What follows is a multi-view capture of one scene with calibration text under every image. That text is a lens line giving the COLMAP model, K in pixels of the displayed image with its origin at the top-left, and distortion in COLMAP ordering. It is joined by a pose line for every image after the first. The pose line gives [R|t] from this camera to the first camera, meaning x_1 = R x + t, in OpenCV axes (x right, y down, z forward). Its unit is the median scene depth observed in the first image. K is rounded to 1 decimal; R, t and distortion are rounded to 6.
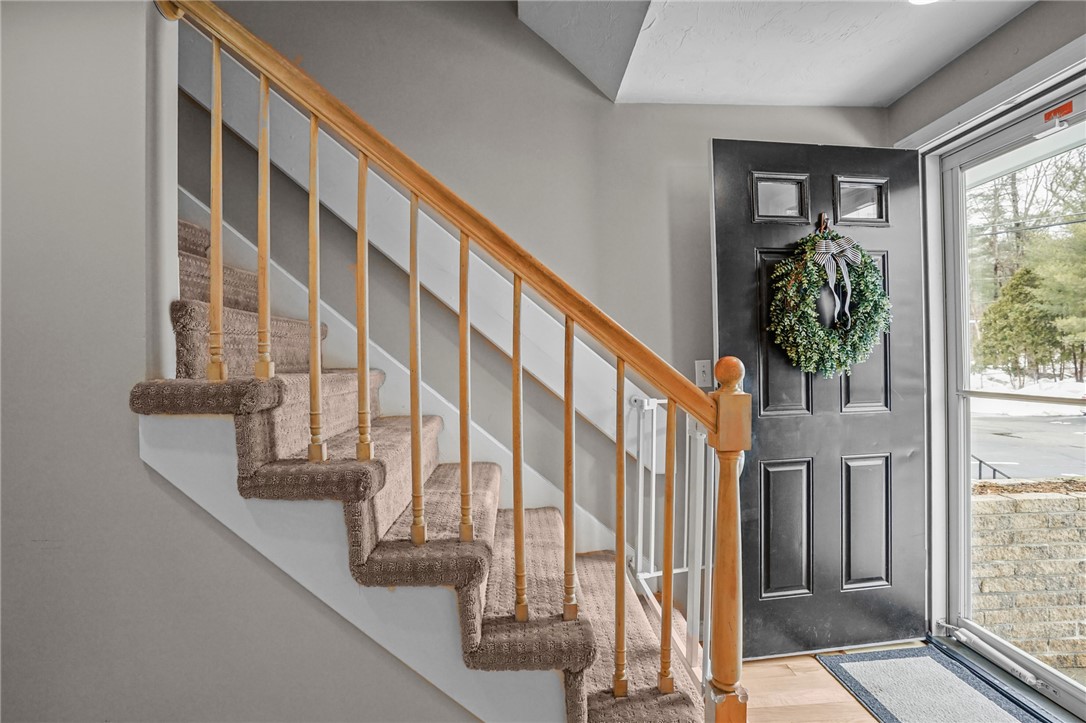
lens RADIAL K [[541.6, 0, 548.2], [0, 541.6, 362.6], [0, 0, 1]] dist [-0.073987, 0.030706]
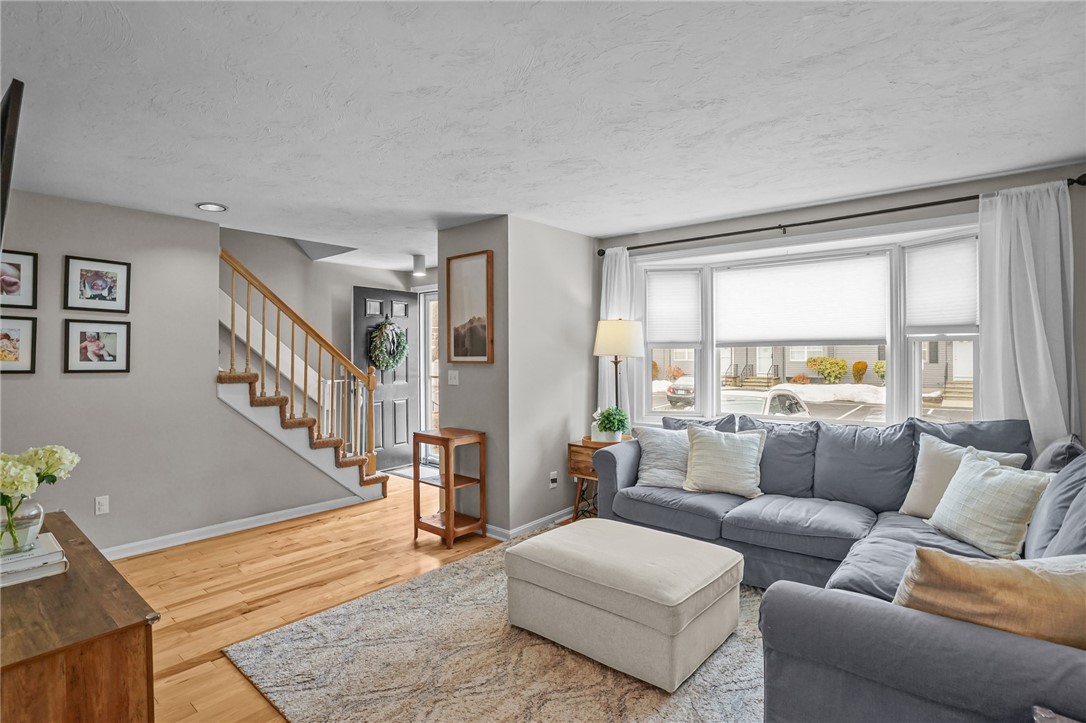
lens RADIAL K [[541.6, 0, 531.2], [0, 541.6, 352.9], [0, 0, 1]] dist [-0.073987, 0.030706]
pose [[0.694127, 0.015734, 0.719681, -1.059358], [-0.006219, 0.999855, -0.015862, -0.032867], [-0.719826, 0.006534, 0.694124, -1.611580]]
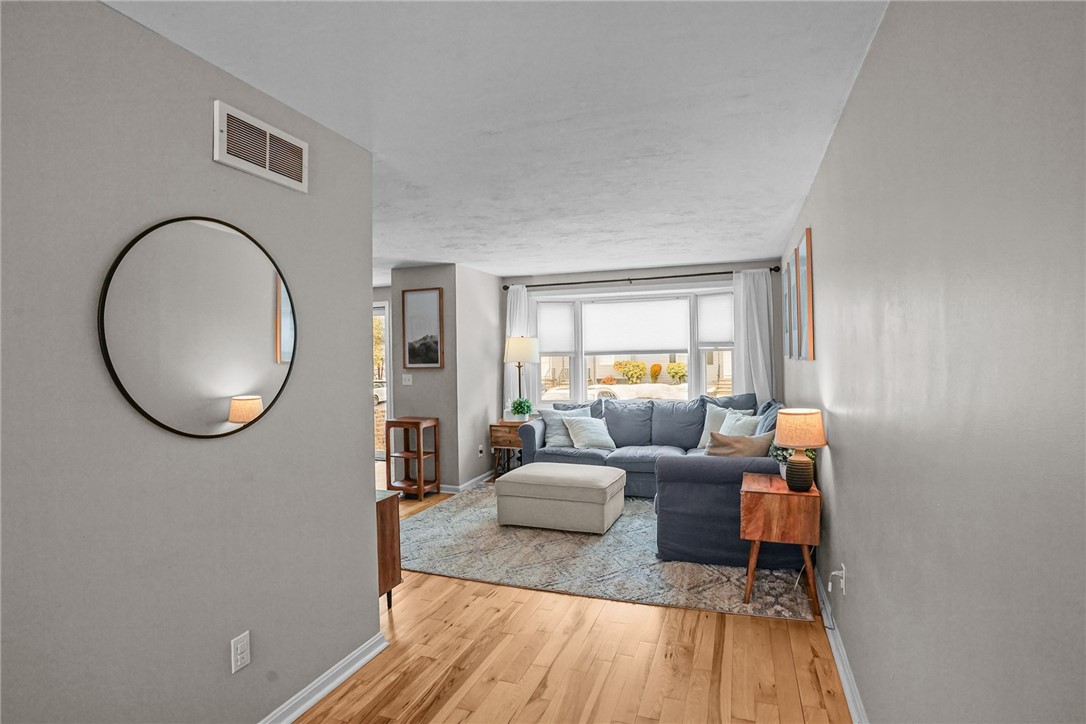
lens RADIAL K [[541.6, 0, 535.1], [0, 541.6, 369.3], [0, 0, 1]] dist [-0.073987, 0.030706]
pose [[0.405653, -0.005652, 0.914010, -2.053467], [0.010972, 0.999939, 0.001313, -0.019445], [-0.913961, 0.009496, 0.405690, -1.686047]]
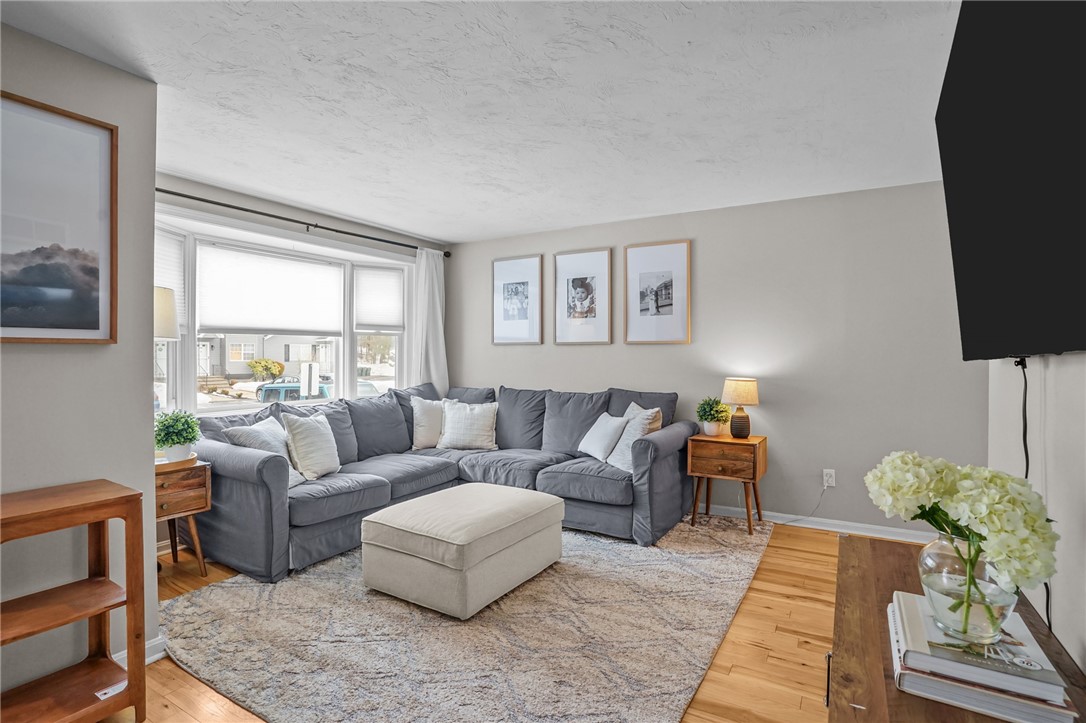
lens RADIAL K [[541.6, 0, 547.5], [0, 541.6, 354.1], [0, 0, 1]] dist [-0.073987, 0.030706]
pose [[-0.834170, 0.019306, 0.551169, -0.982054], [0.016466, 0.999813, -0.010102, 0.017144], [-0.551261, 0.000649, -0.834333, 0.197395]]
